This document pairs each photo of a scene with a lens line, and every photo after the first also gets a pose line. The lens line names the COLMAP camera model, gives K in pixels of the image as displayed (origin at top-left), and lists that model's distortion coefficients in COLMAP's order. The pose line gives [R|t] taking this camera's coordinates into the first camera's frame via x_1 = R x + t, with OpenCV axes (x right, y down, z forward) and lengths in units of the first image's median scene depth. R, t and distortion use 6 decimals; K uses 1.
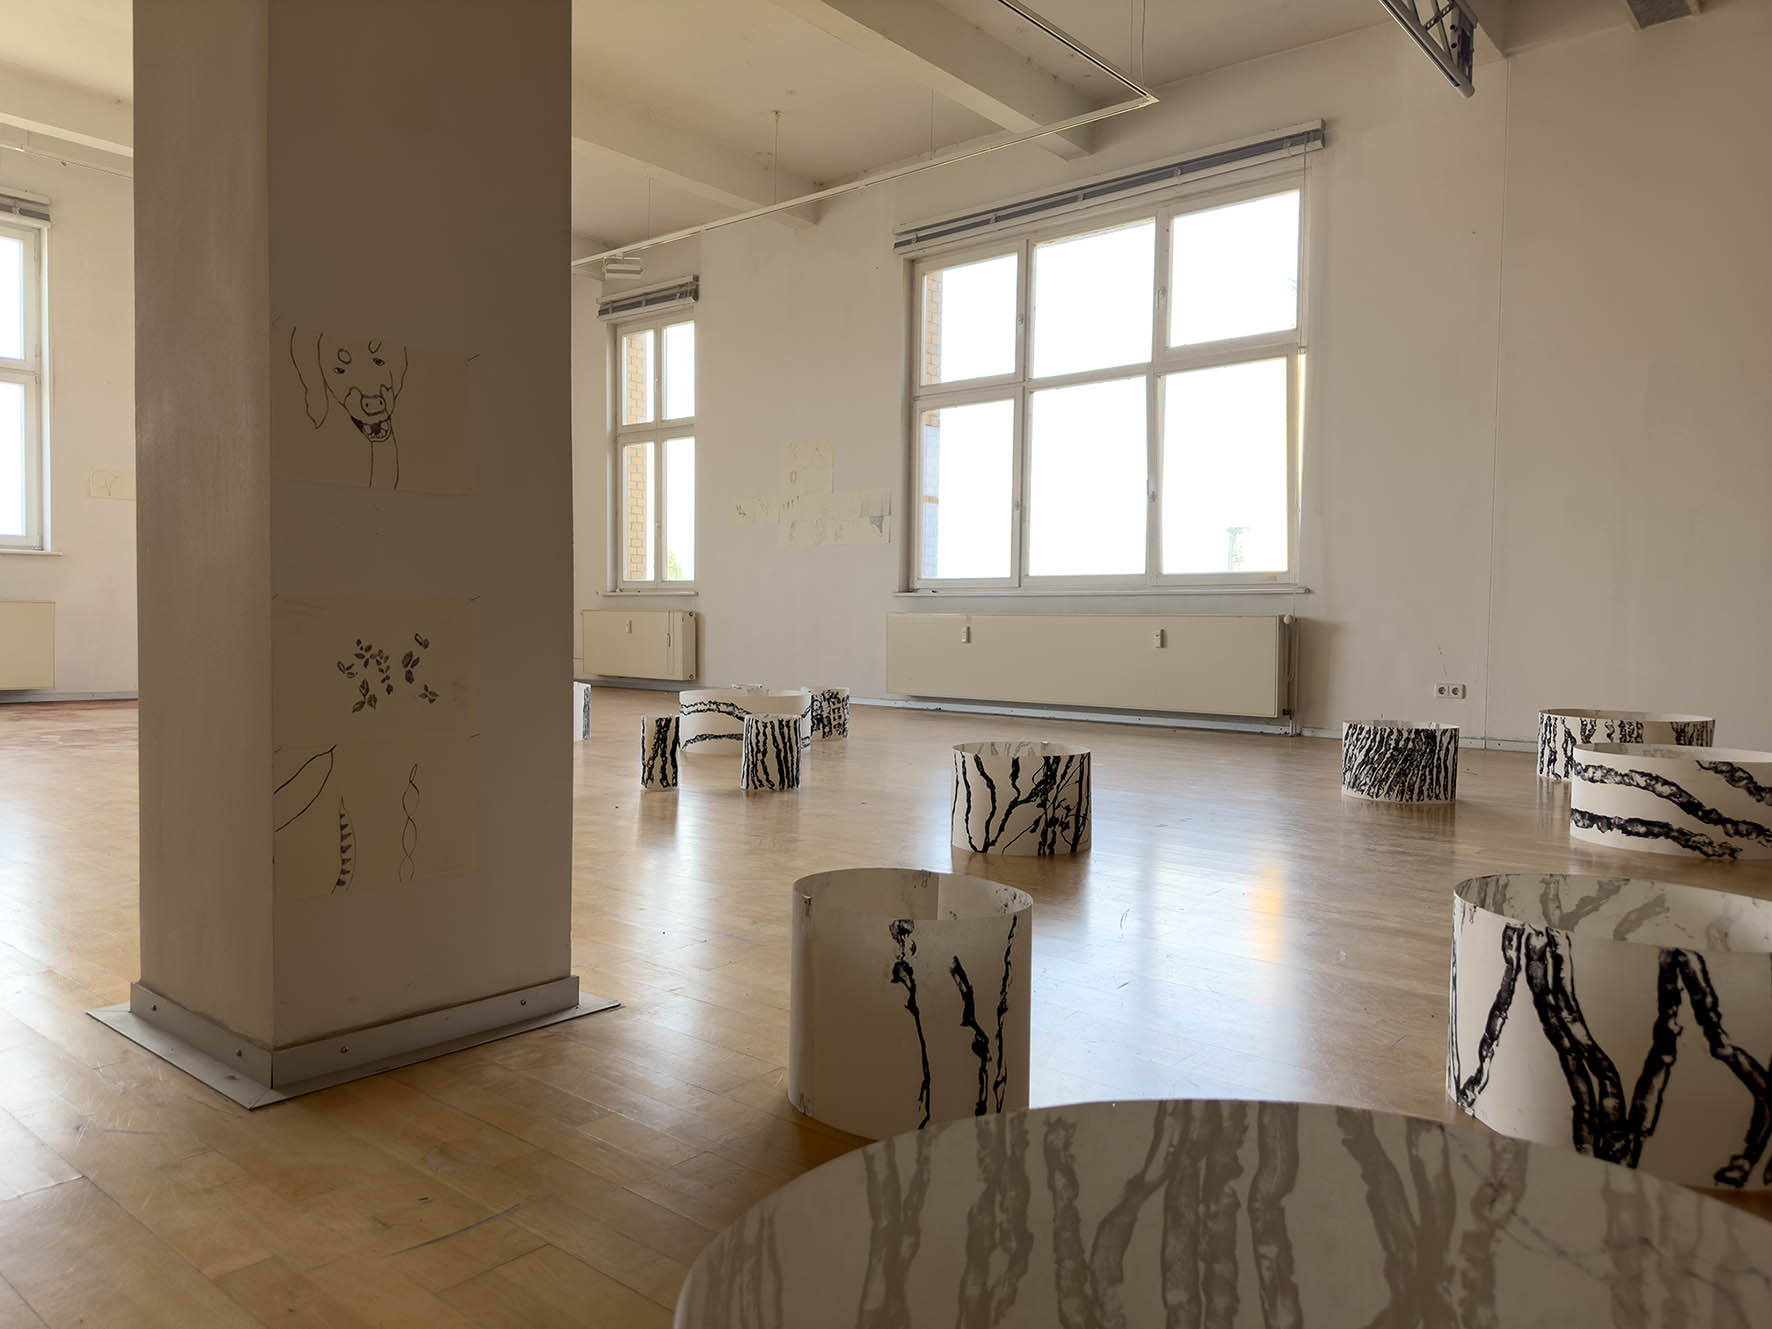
lens RADIAL K [[1313.2, 0, 835.6], [0, 1313.2, 669.8], [0, 0, 1]] dist [0.164976, -0.214619]
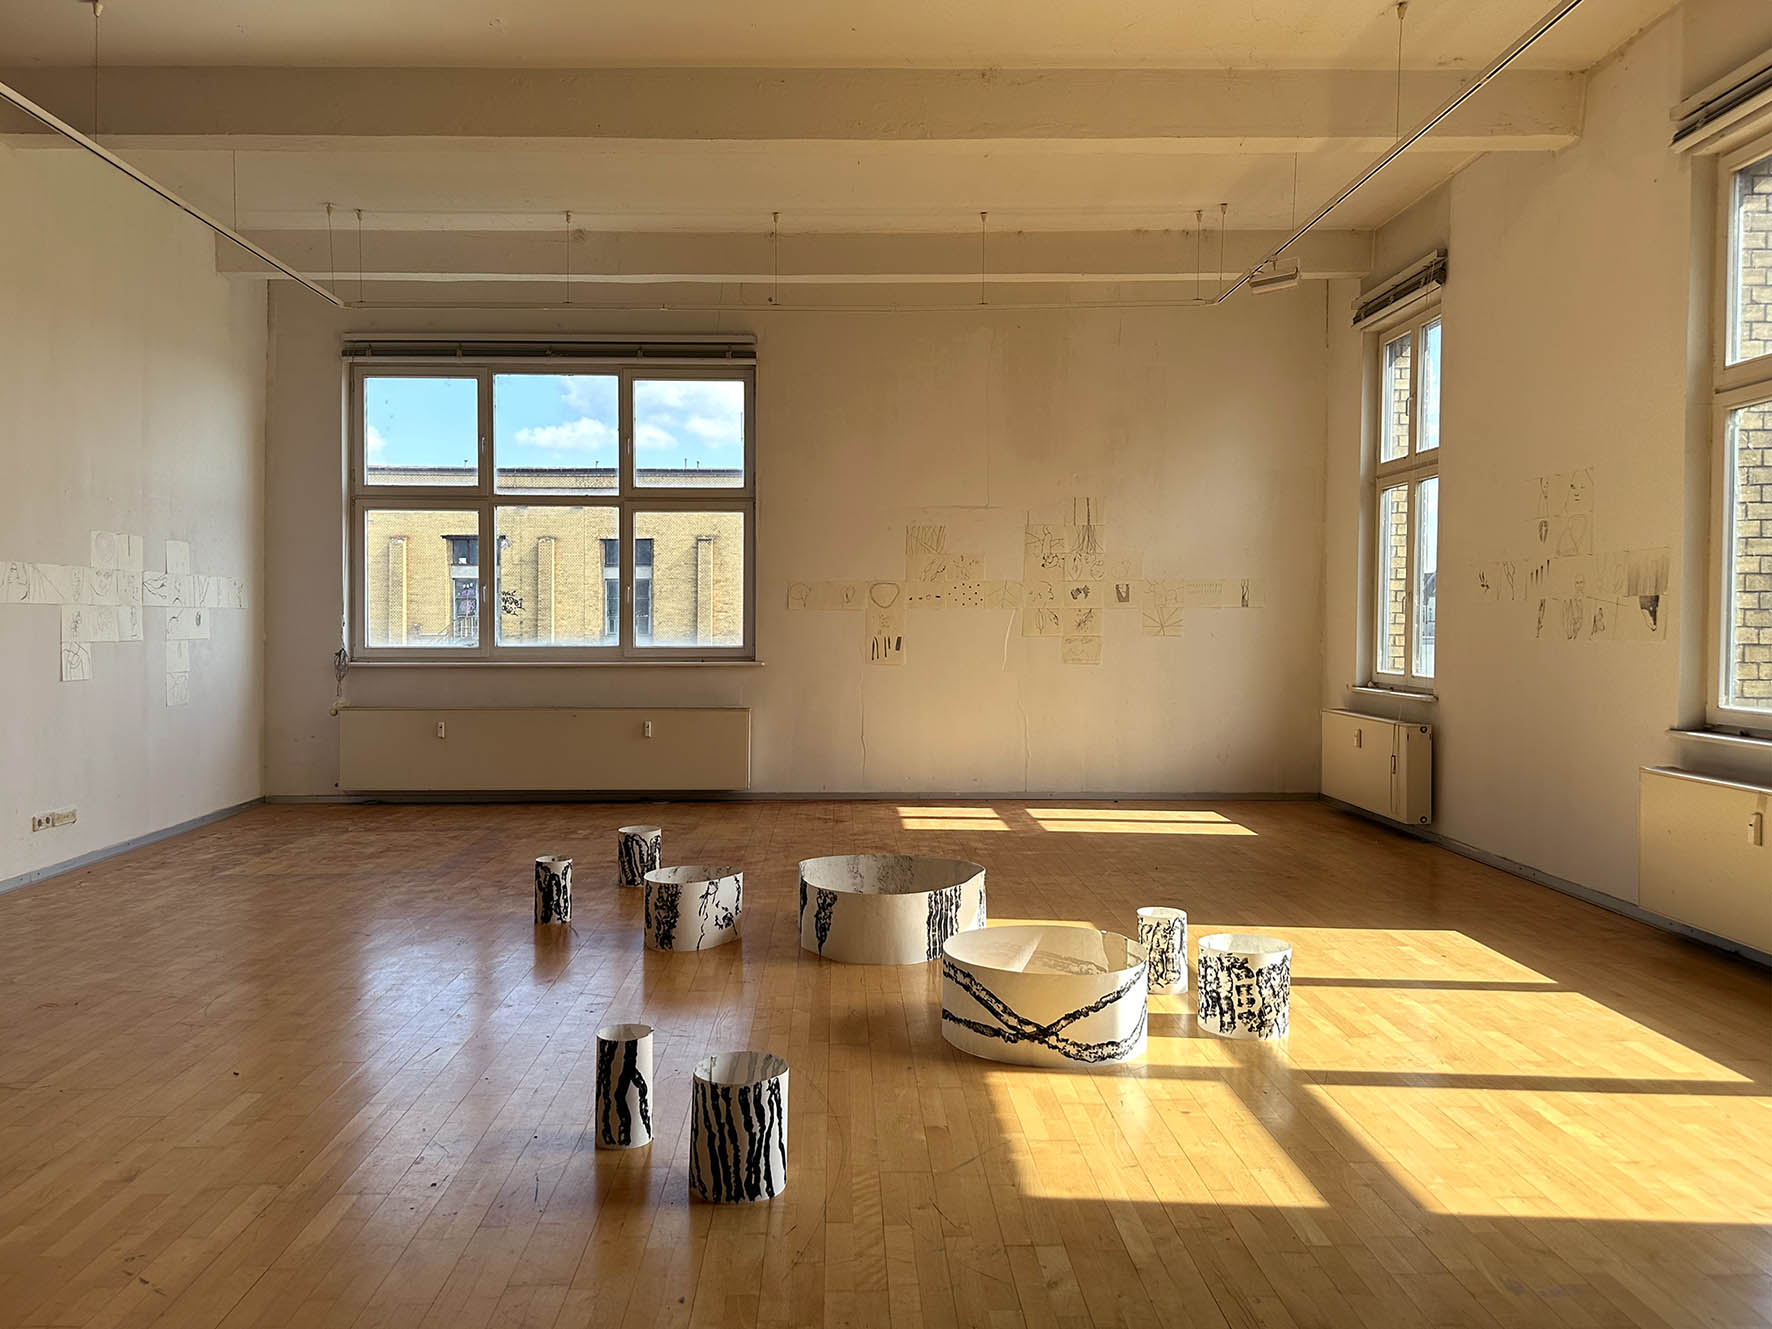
lens RADIAL K [[1319.6, 0, 842.4], [0, 1319.6, 652.9], [0, 0, 1]] dist [0.000585, -0.001364]
pose [[0.649598, 0.002758, -0.760273, 0.336347], [-0.010167, 0.999936, -0.005059, -0.116470], [0.760210, 0.011016, 0.649584, 0.472503]]
